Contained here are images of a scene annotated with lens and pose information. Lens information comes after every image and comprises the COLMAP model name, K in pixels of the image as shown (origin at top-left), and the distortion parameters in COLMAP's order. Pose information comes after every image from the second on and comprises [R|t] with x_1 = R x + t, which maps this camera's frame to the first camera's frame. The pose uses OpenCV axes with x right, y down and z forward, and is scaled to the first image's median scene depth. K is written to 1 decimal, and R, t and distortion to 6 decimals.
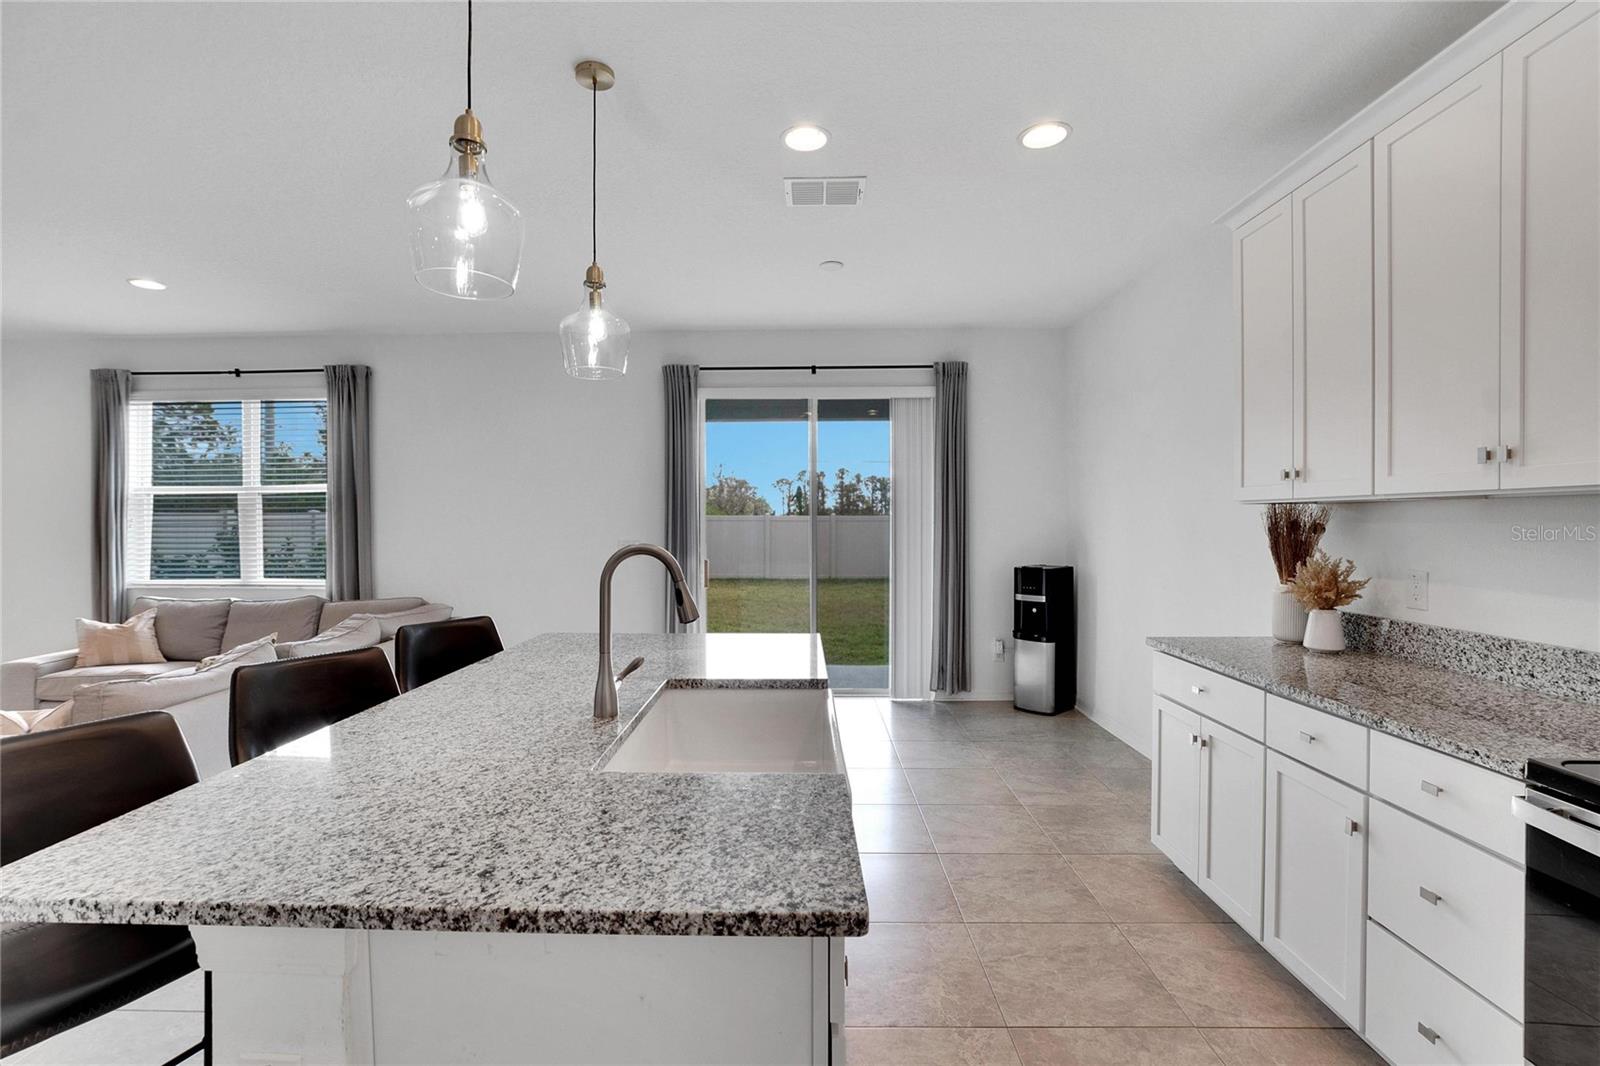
lens RADIAL K [[707.8, 0, 786.1], [0, 707.8, 528.1], [0, 0, 1]] dist [-0.017911, 0.000440]
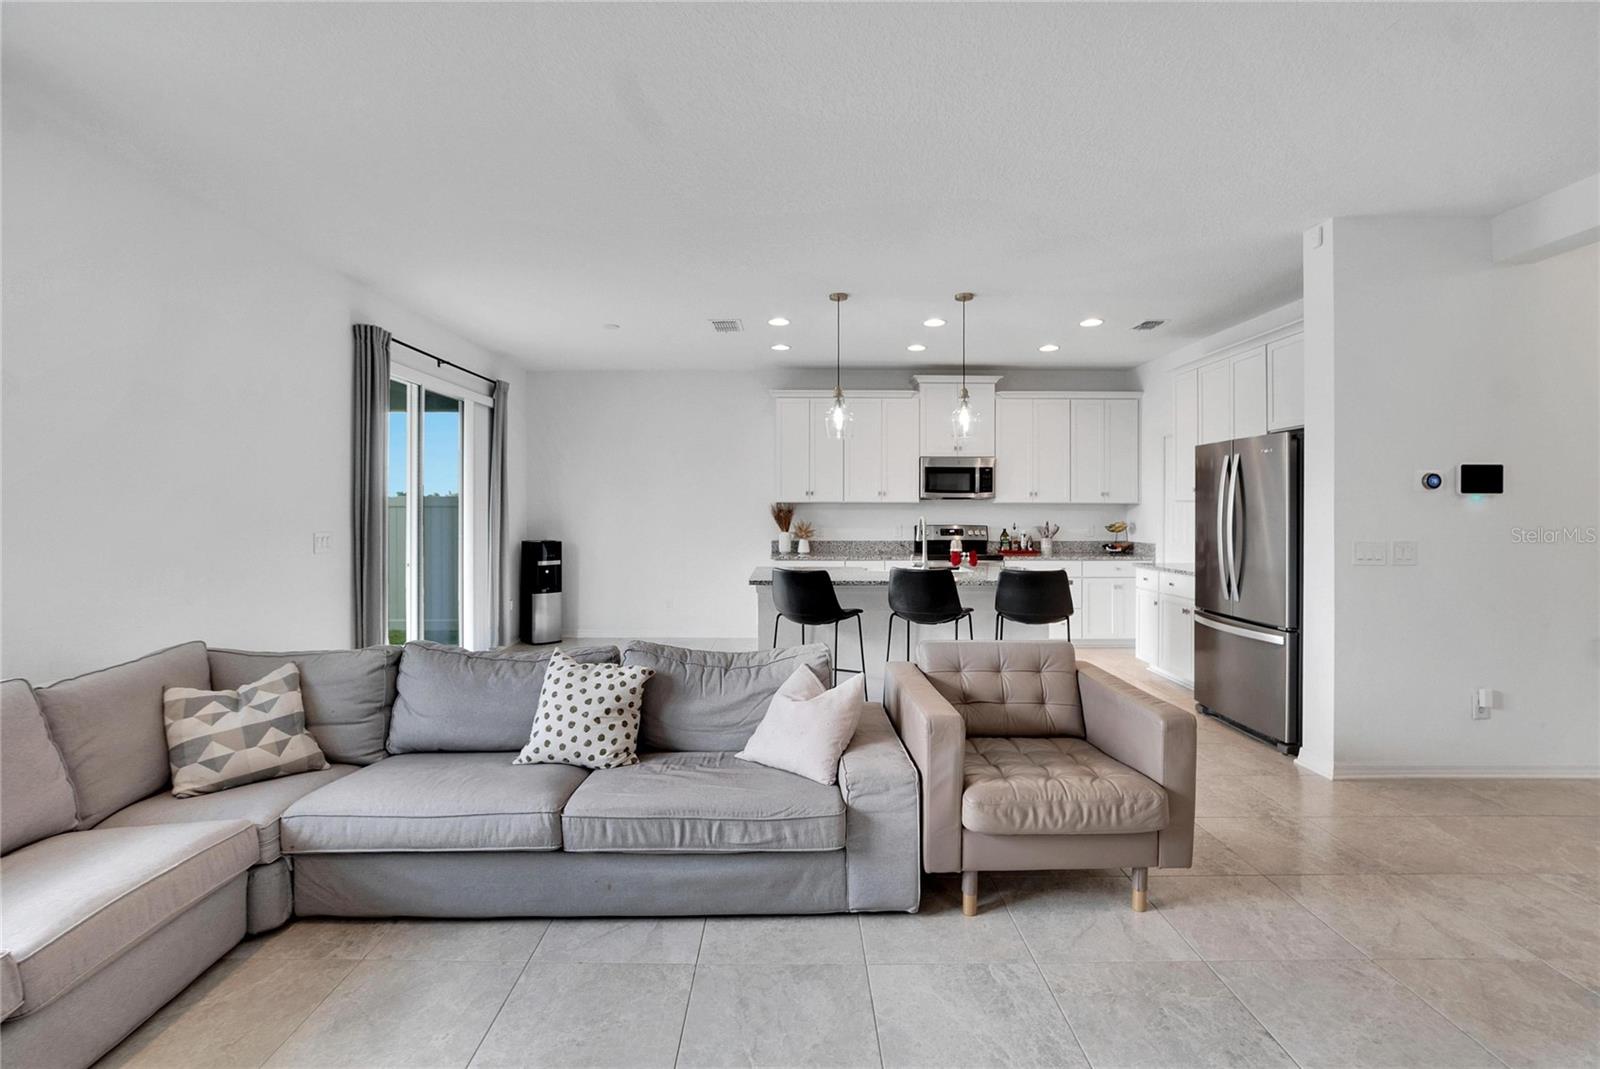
lens RADIAL K [[724.9, 0, 789.7], [0, 724.9, 507.6], [0, 0, 1]] dist [-0.019476, 0.000850]
pose [[-0.021368, 0.005436, 0.999757, -1.098292], [0.007284, 0.999960, -0.005281, -0.000525], [-0.999745, 0.007169, -0.021407, 0.540295]]
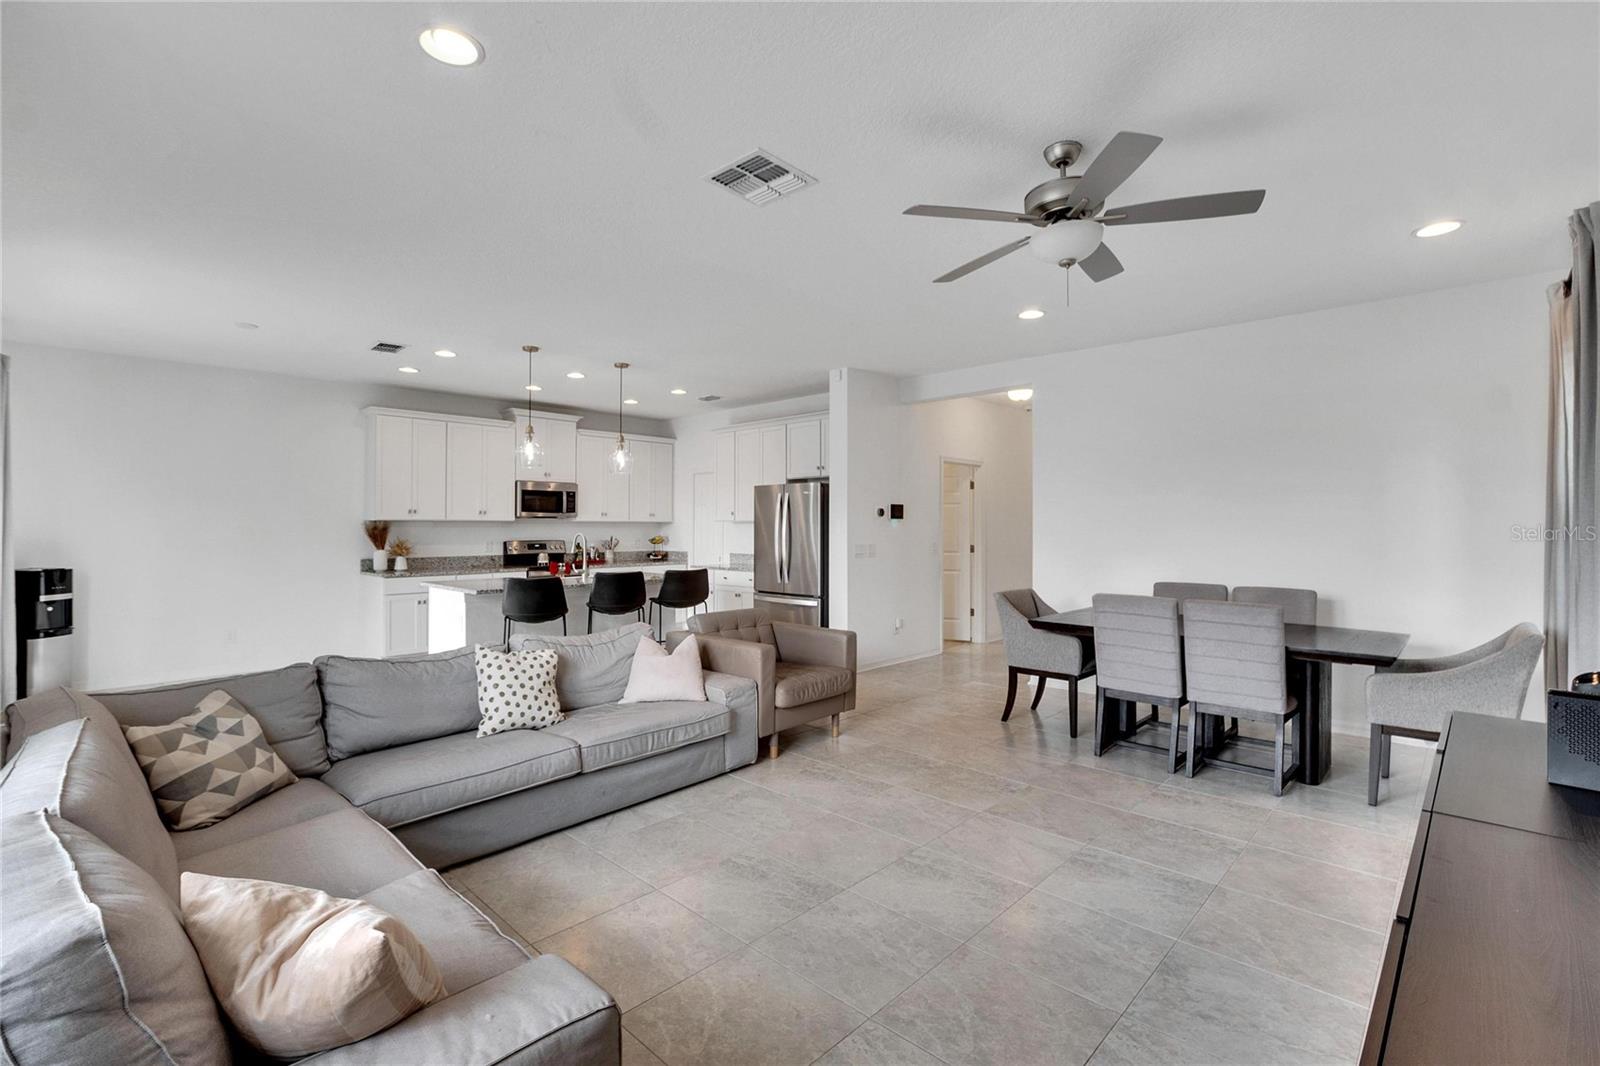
lens RADIAL K [[717.0, 0, 787.7], [0, 717.0, 517.1], [0, 0, 1]] dist [-0.020629, 0.000808]
pose [[-0.732945, 0.010593, 0.680206, -1.204810], [0.007449, 0.999944, -0.007545, -0.007859], [-0.680248, -0.000463, -0.732982, 1.011396]]
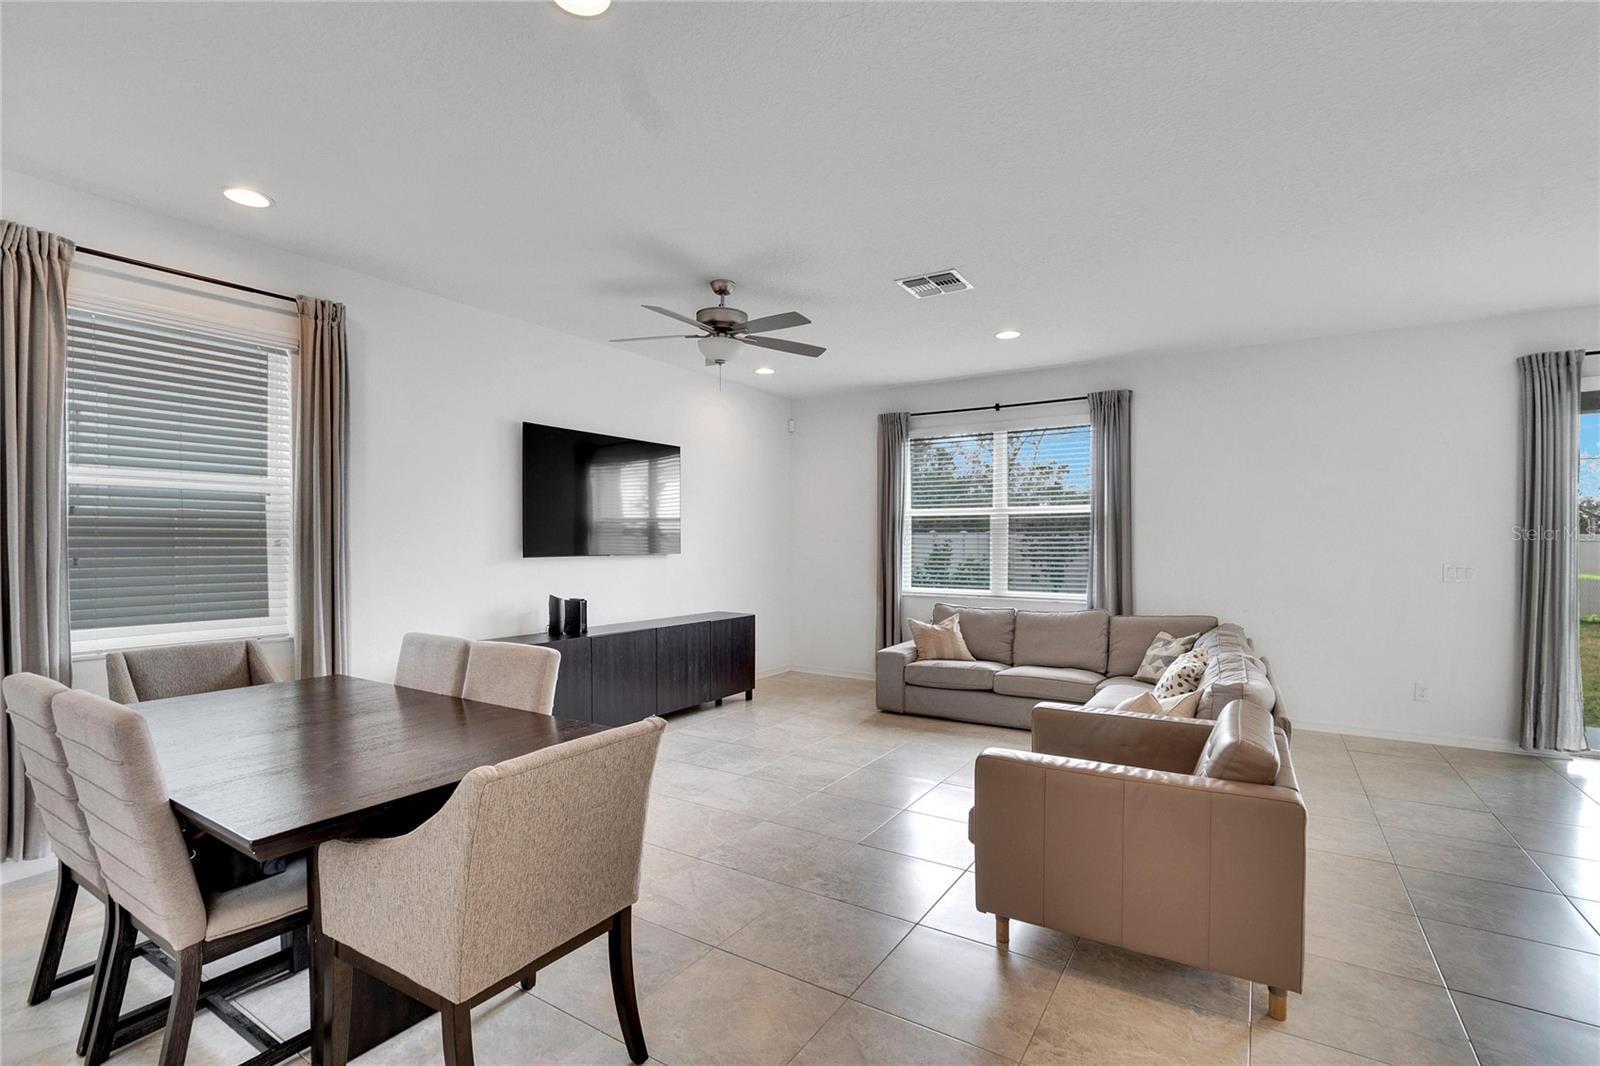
lens RADIAL K [[733.2, 0, 791.1], [0, 733.2, 548.9], [0, 0, 1]] dist [-0.026875, 0.006920]
pose [[0.855381, 0.009729, -0.517908, -0.498697], [-0.009256, 0.999951, 0.003497, 0.004787], [0.517917, 0.001802, 0.855429, -0.187111]]
